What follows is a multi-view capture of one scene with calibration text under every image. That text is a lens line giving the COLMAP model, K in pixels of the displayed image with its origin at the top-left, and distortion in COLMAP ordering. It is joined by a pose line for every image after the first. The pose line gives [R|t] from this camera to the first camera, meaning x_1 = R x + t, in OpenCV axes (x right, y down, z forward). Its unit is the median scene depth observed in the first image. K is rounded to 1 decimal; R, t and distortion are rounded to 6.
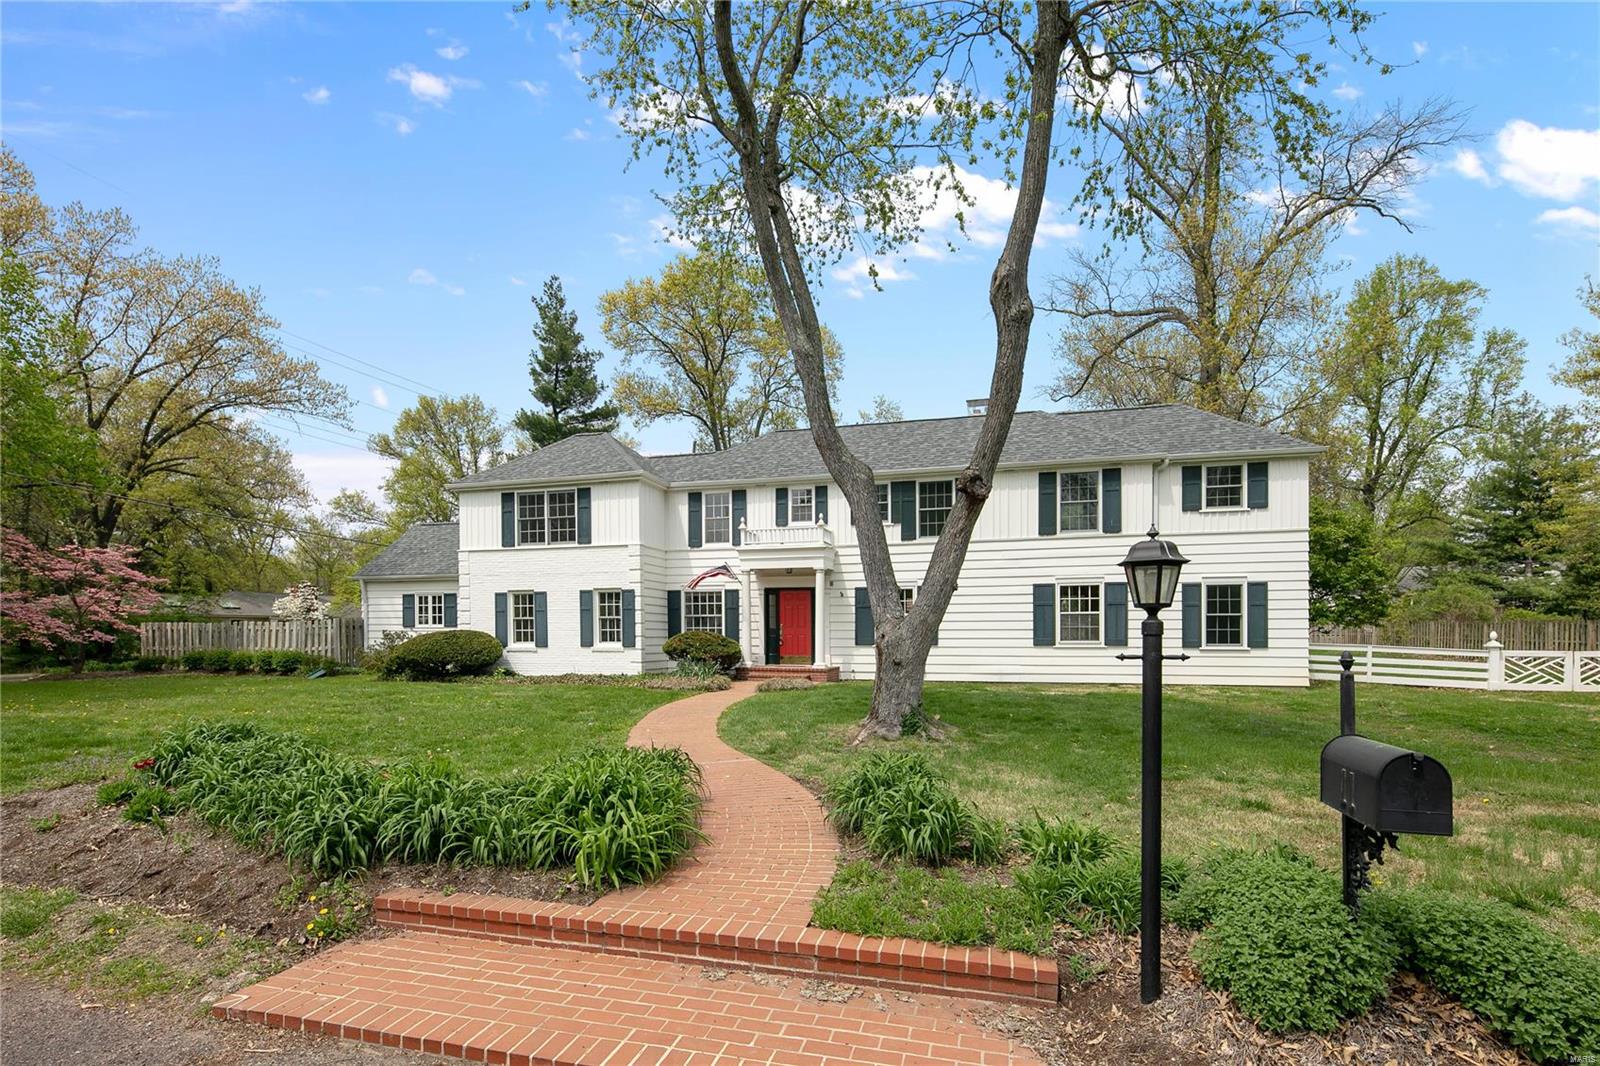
lens RADIAL K [[795.2, 0, 809.0], [0, 795.2, 555.5], [0, 0, 1]] dist [0.003531, 0.000419]
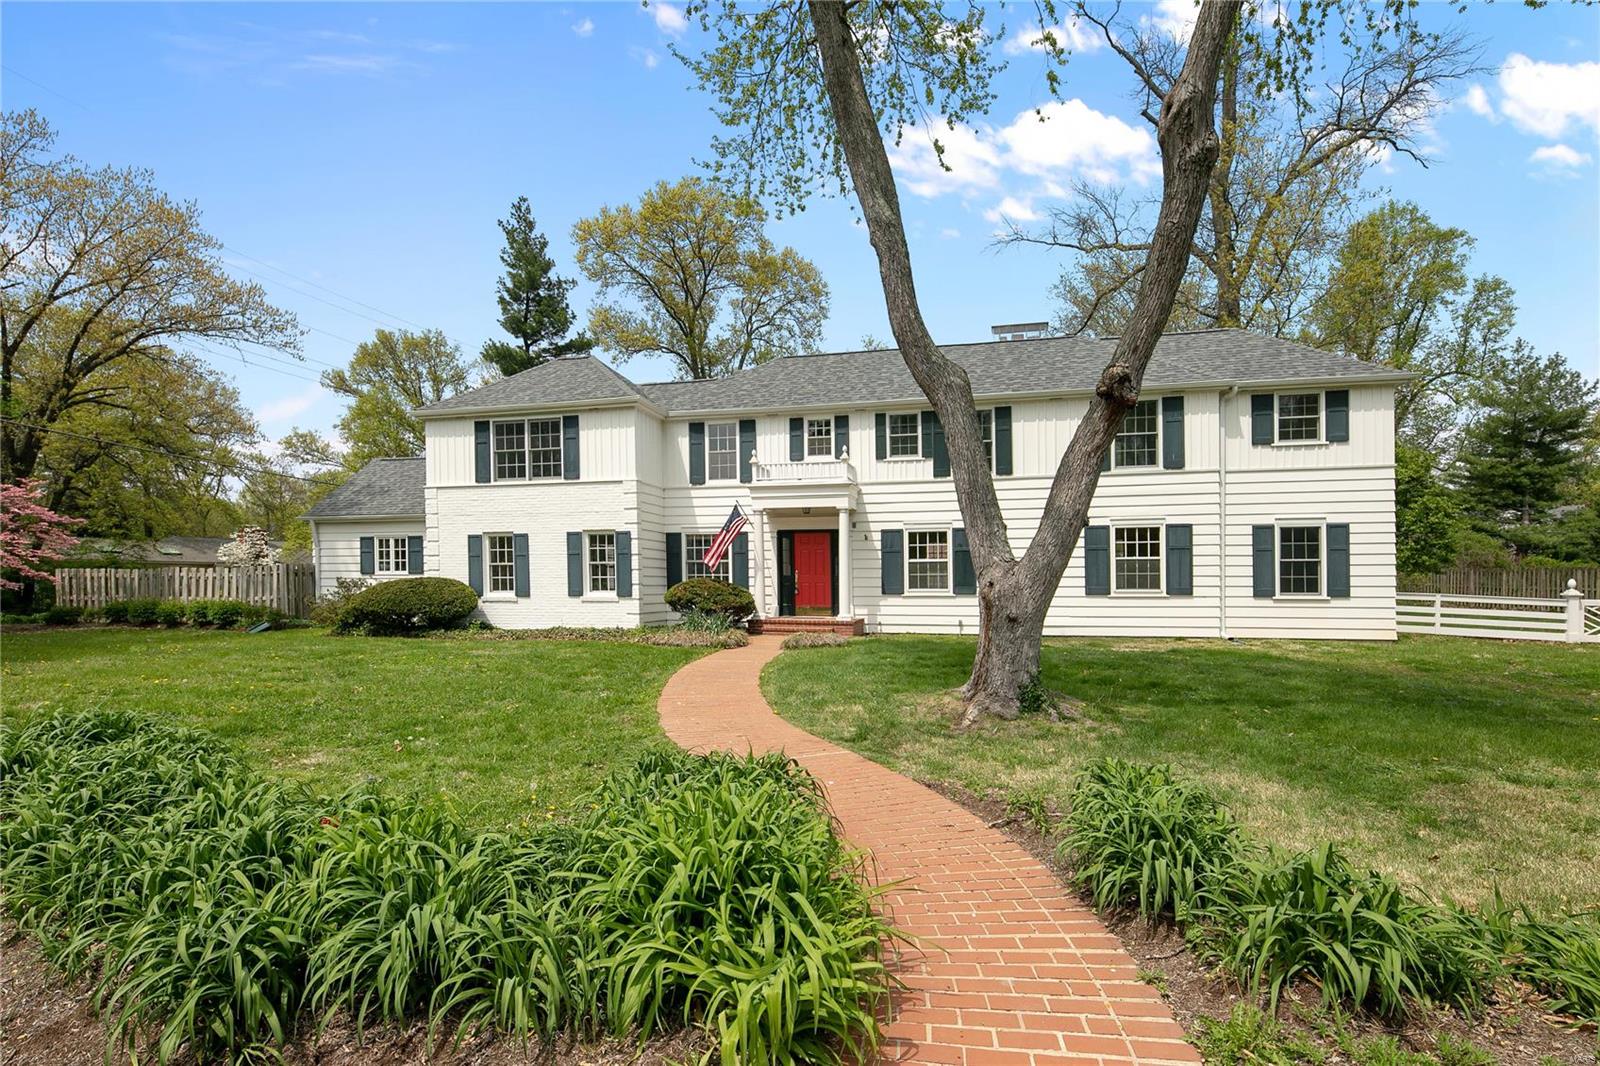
lens RADIAL K [[782.9, 0, 808.1], [0, 782.9, 522.8], [0, 0, 1]] dist [0.002218, -0.000027]
pose [[0.998911, 0.003526, 0.046523, -0.060804], [-0.004585, 0.999733, 0.022663, 0.012299], [-0.046431, -0.022851, 0.998660, 0.121877]]
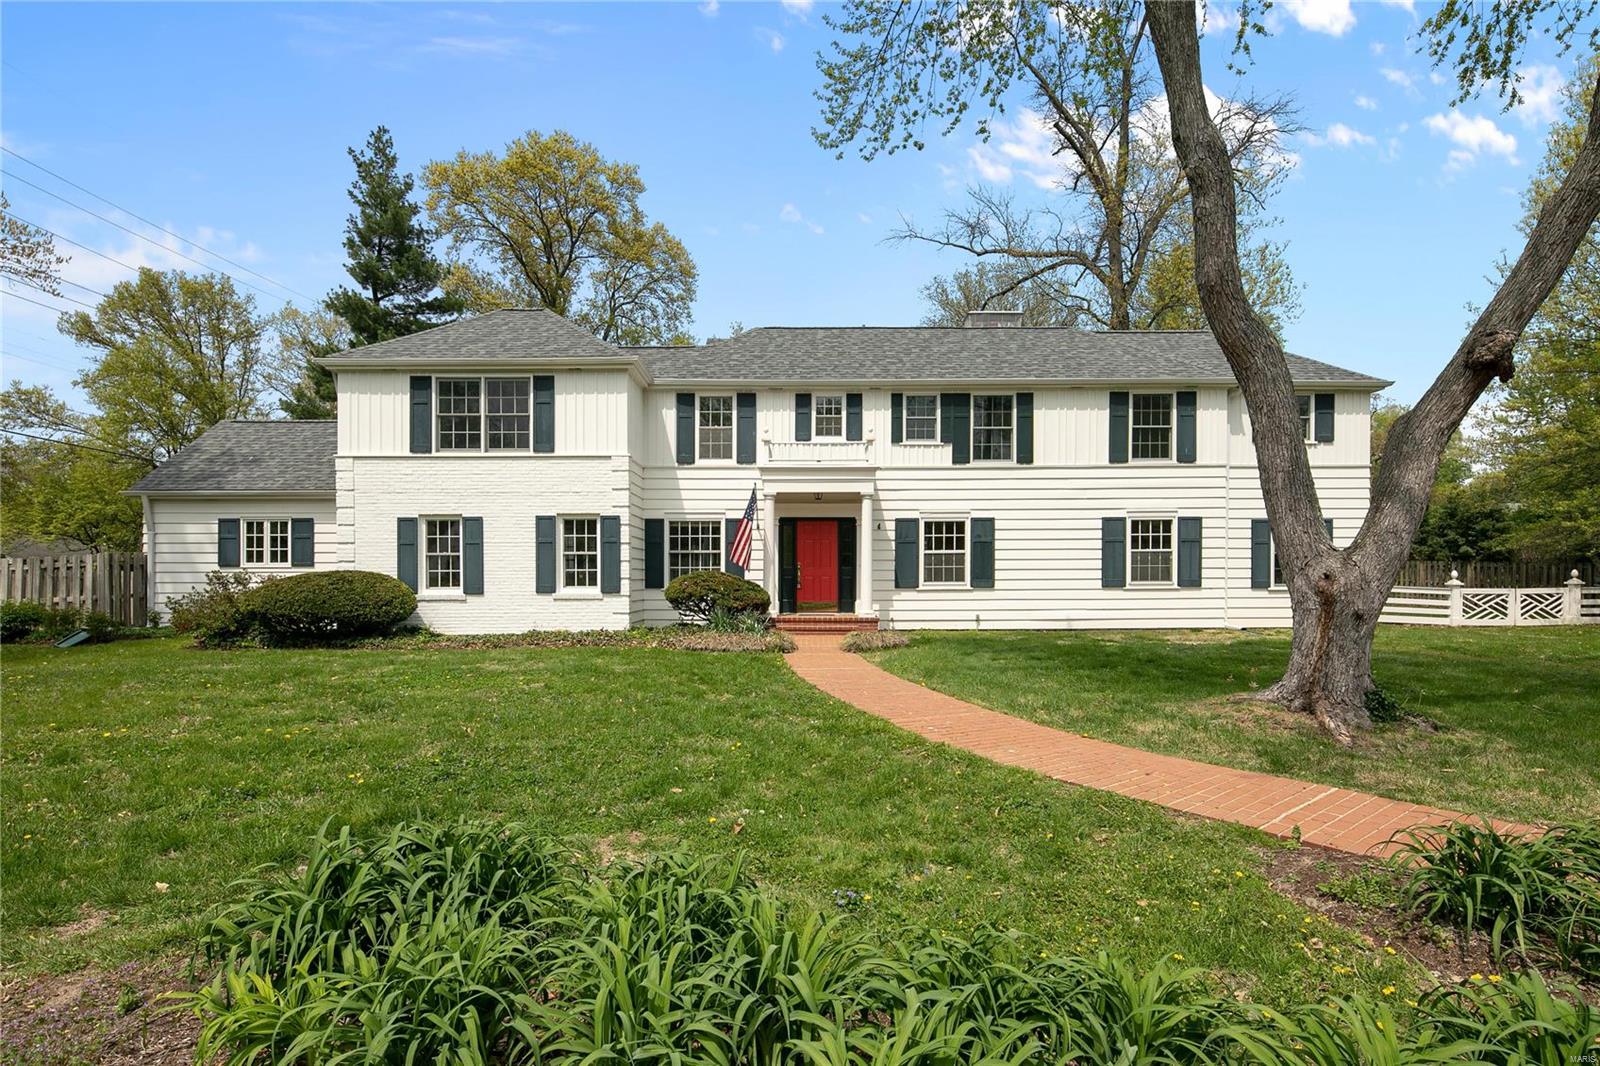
lens RADIAL K [[777.6, 0, 795.4], [0, 777.6, 503.6], [0, 0, 1]] dist [0.001945, 0.000137]
pose [[0.955858, 0.024005, 0.292846, -0.262522], [-0.025822, 0.999664, 0.002341, 0.024155], [-0.292691, -0.009799, 0.956157, 0.243644]]
